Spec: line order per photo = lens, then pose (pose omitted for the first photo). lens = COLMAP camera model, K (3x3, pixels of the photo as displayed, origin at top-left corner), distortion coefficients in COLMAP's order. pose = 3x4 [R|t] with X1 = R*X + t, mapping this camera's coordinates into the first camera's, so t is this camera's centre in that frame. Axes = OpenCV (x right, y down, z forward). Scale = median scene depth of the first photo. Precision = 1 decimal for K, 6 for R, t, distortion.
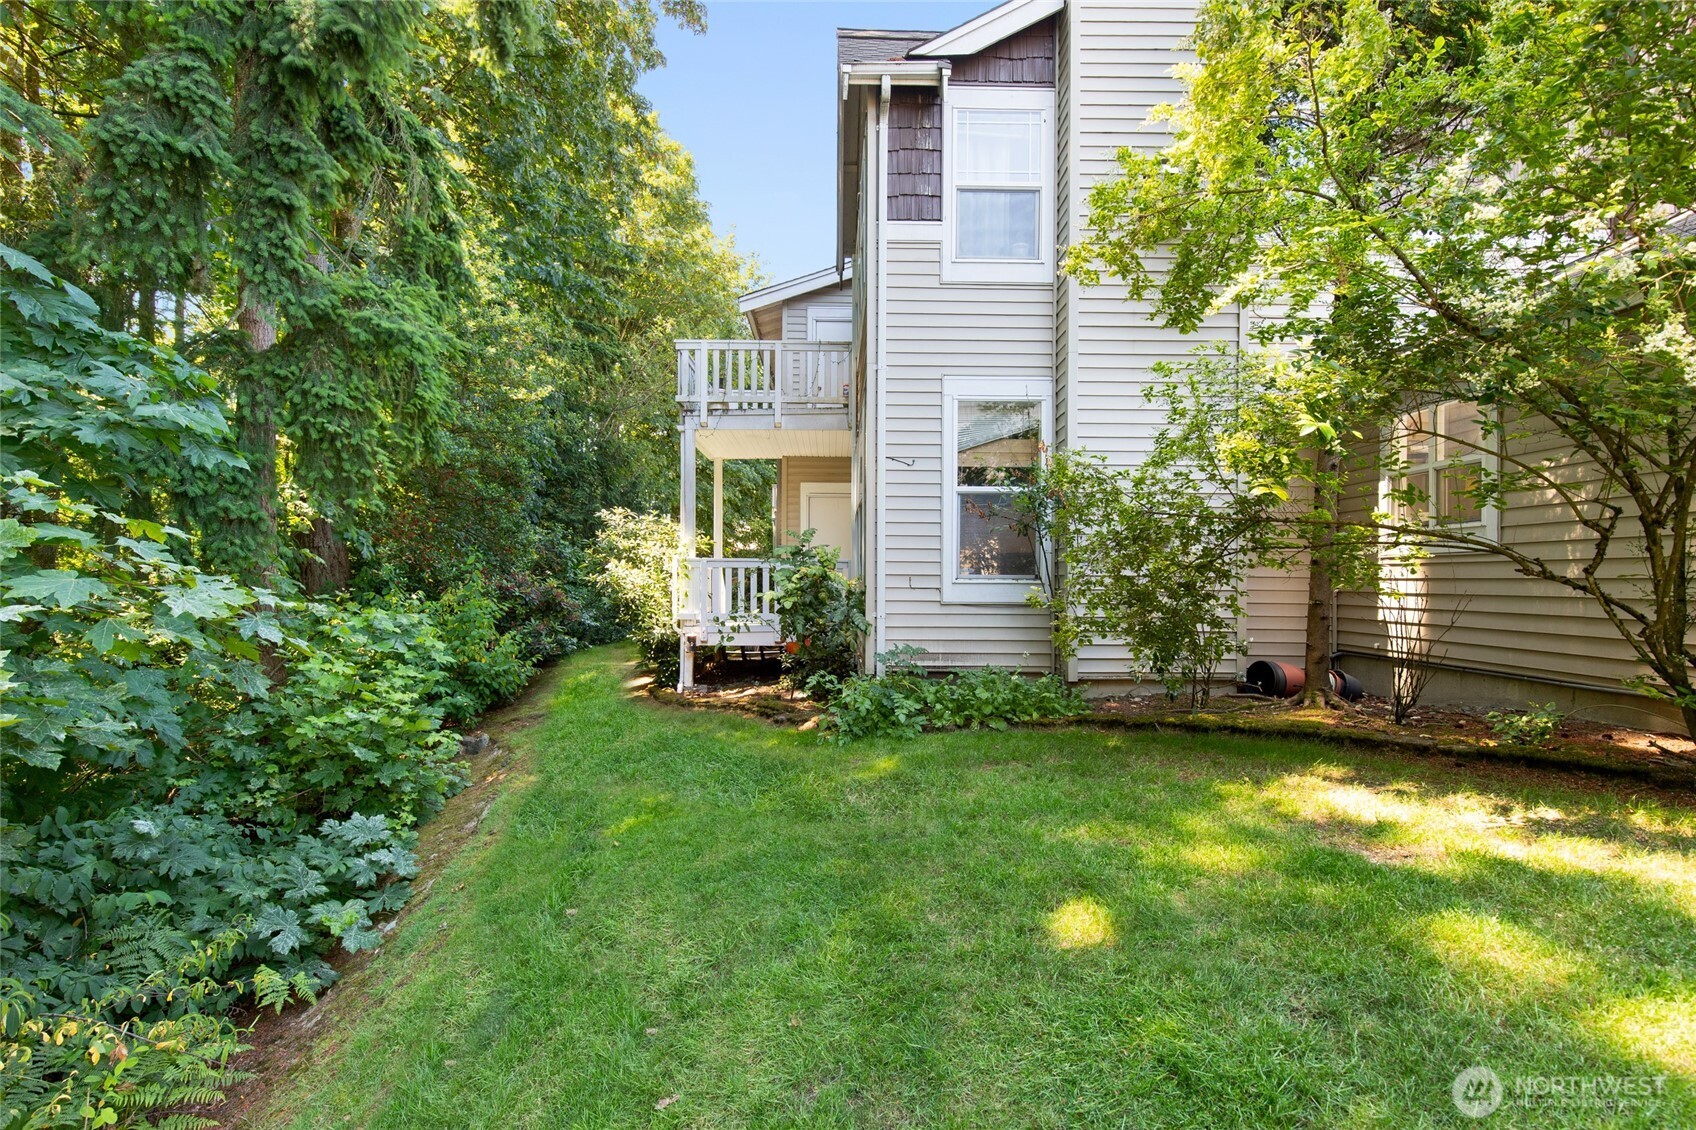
lens RADIAL K [[767.8, 0, 845.4], [0, 767.8, 567.5], [0, 0, 1]] dist [0.012585, -0.004254]
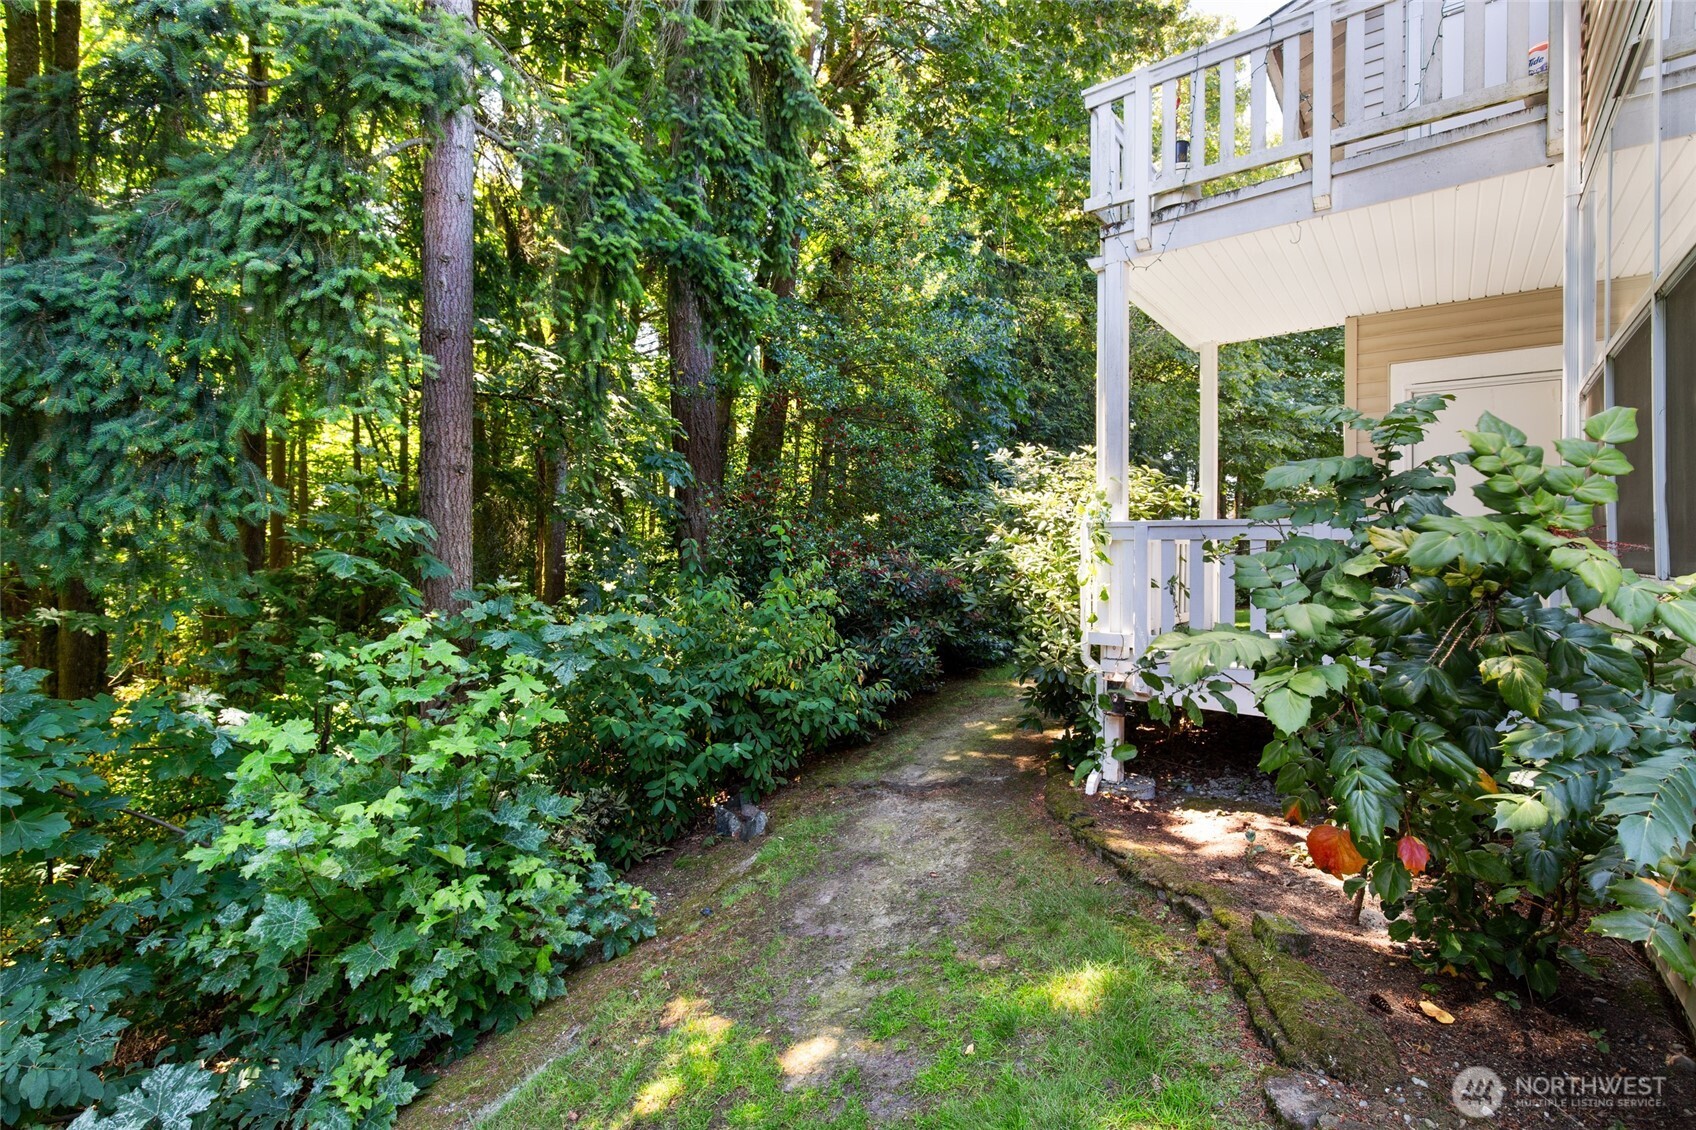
lens RADIAL K [[767.8, 0, 852.8], [0, 767.8, 555.3], [0, 0, 1]] dist [0.012585, -0.004254]
pose [[0.783727, 0.001245, -0.621104, -0.025830], [0.008094, 0.999893, 0.012217, 0.002330], [0.621052, -0.014602, 0.783633, 0.508930]]
